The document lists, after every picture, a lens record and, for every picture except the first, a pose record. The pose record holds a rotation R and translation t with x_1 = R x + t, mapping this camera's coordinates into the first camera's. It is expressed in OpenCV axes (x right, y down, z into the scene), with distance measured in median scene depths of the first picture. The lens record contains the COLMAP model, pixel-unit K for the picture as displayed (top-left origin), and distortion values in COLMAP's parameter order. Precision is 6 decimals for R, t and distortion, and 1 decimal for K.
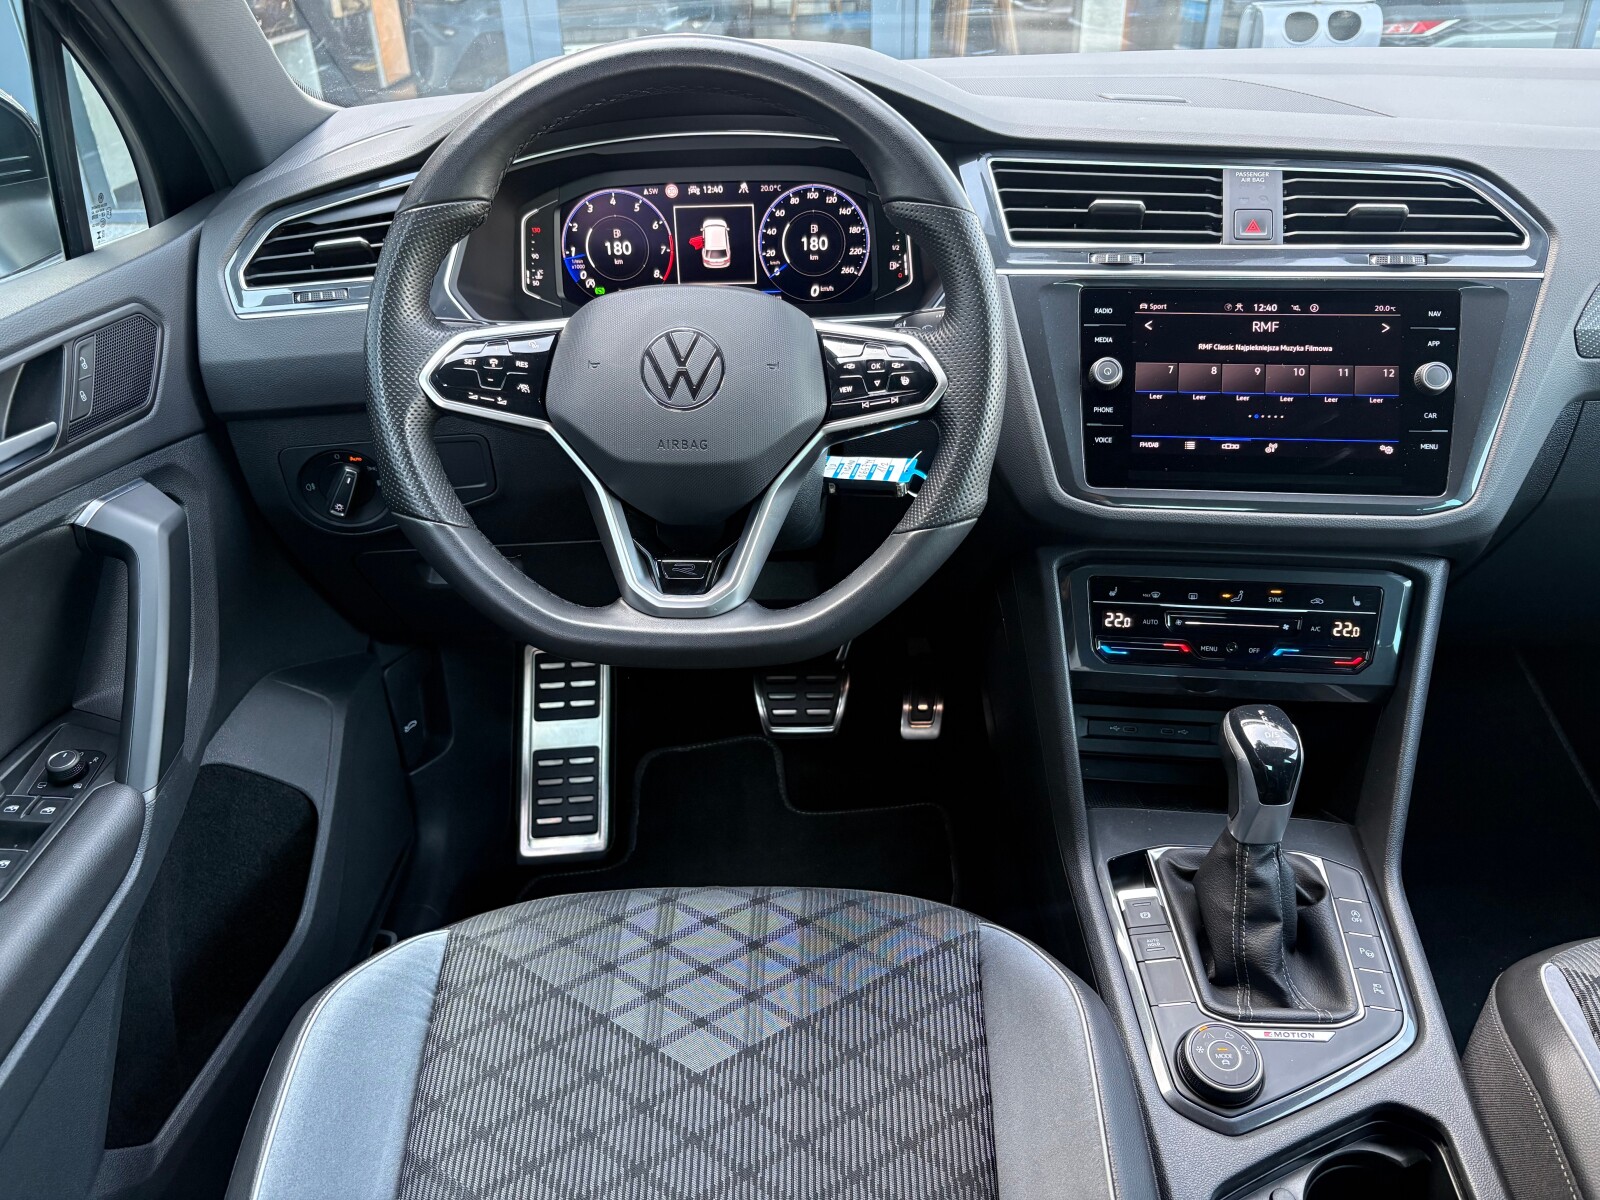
lens RADIAL K [[1233.0, 0, 795.0], [0, 1233.0, 605.8], [0, 0, 1]] dist [0.034362, -0.027356]
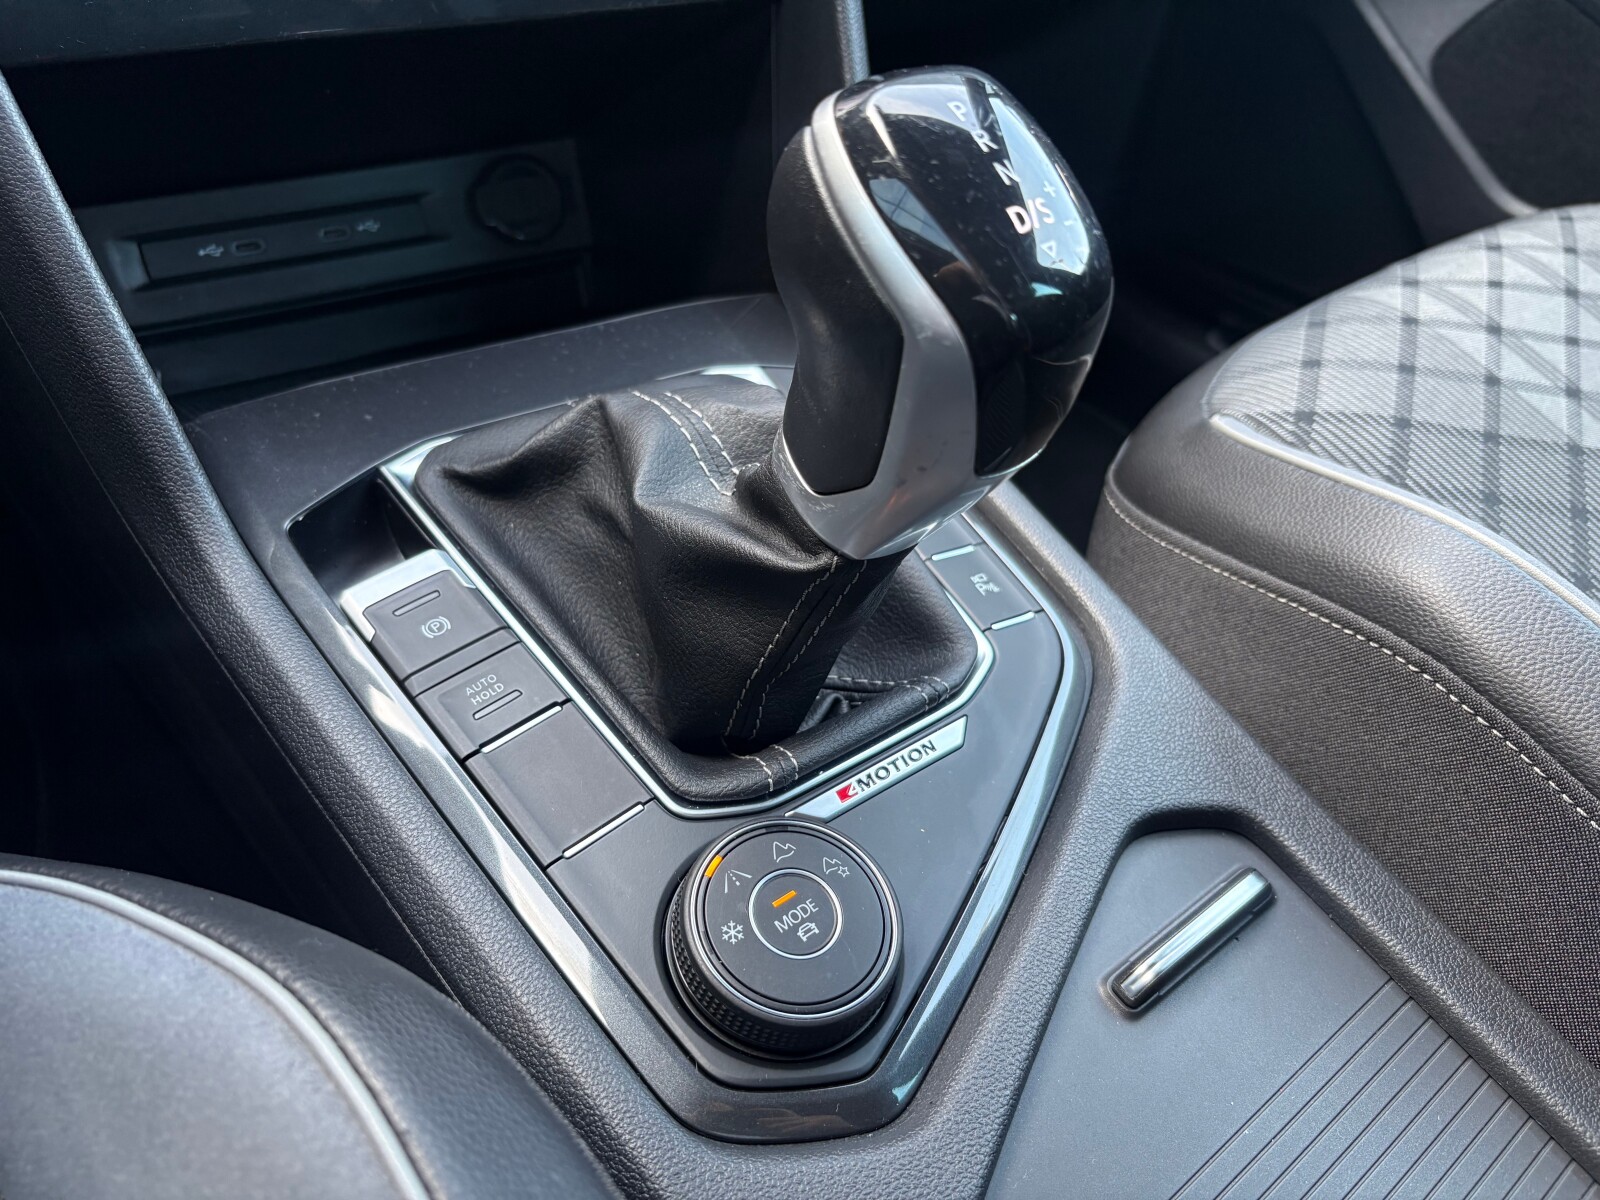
lens RADIAL K [[1233.0, 0, 807.1], [0, 1233.0, 597.1], [0, 0, 1]] dist [0.034362, -0.027356]
pose [[0.762280, -0.353377, 0.542267, 0.175389], [0.236155, 0.931897, 0.275317, 0.169369], [-0.602628, -0.081810, 0.793818, 0.656480]]
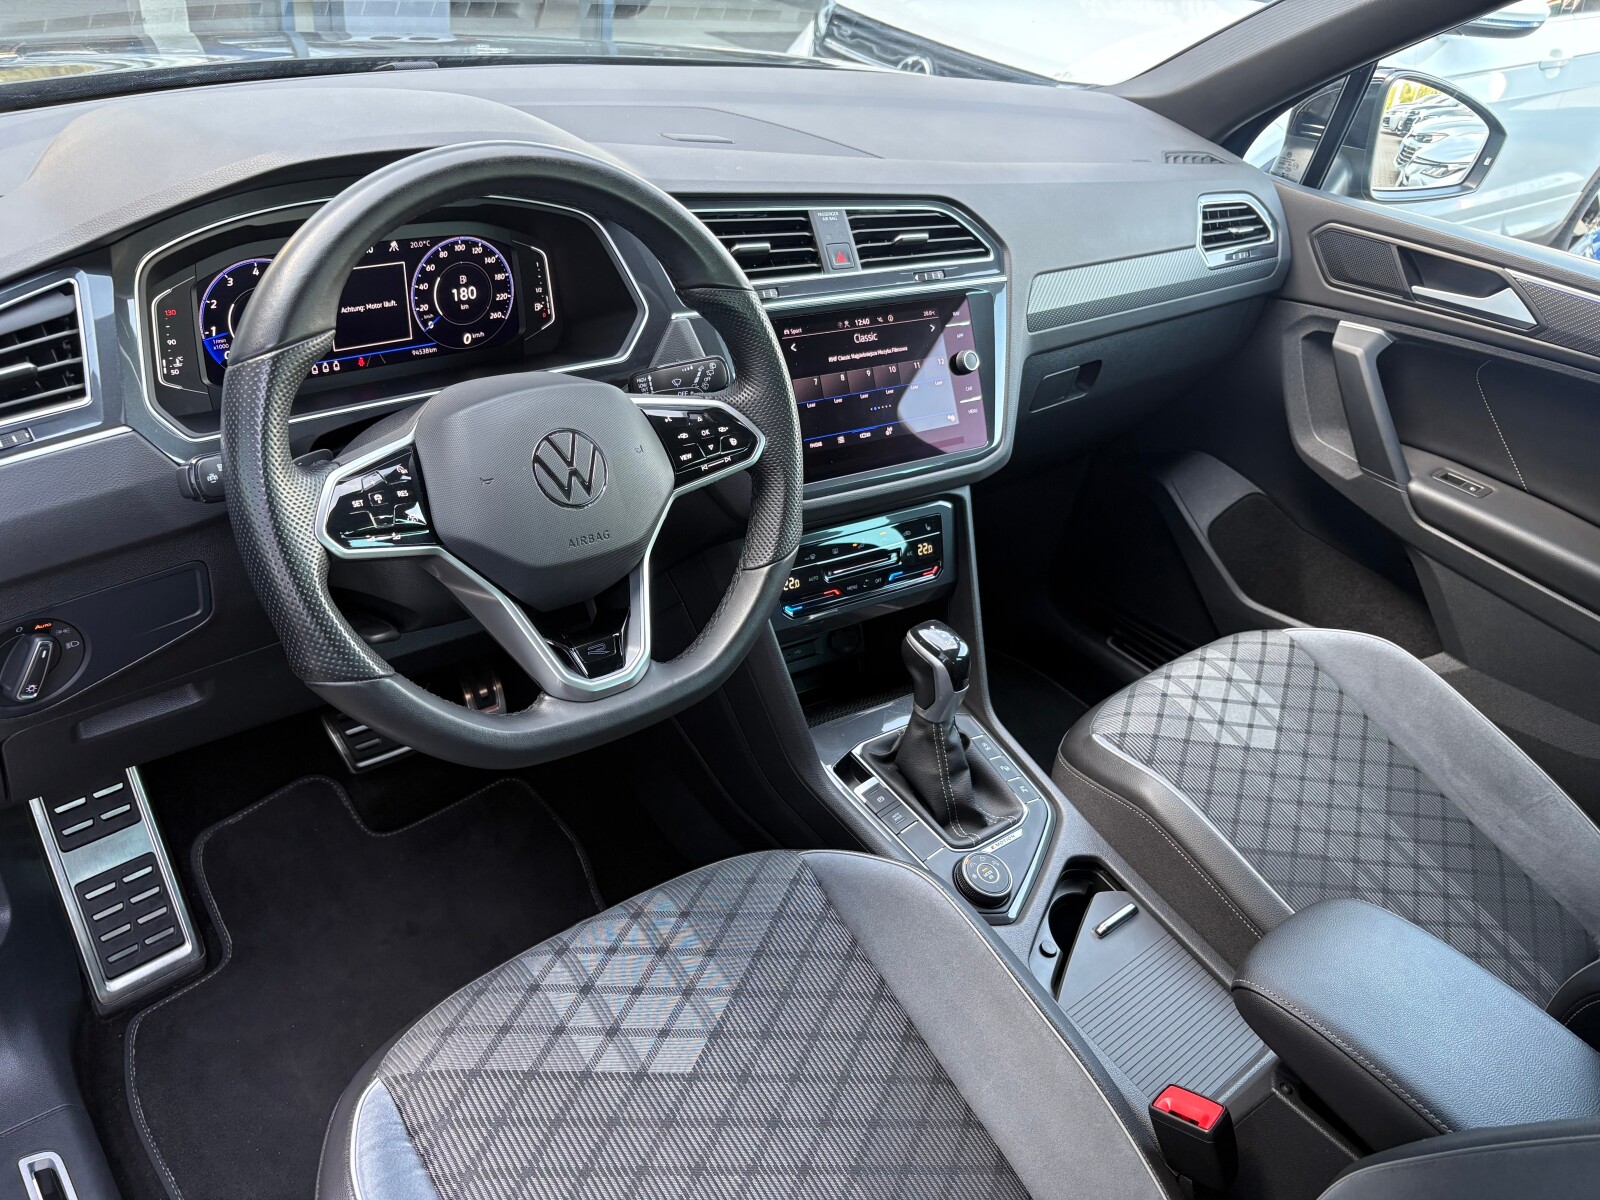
lens RADIAL K [[1233.0, 0, 803.9], [0, 1233.0, 602.1], [0, 0, 1]] dist [0.034362, -0.027356]
pose [[0.741550, -0.260775, 0.618142, -0.524012], [0.200293, 0.965400, 0.166992, -0.183611], [-0.640302, -0.000024, 0.768124, 0.055426]]
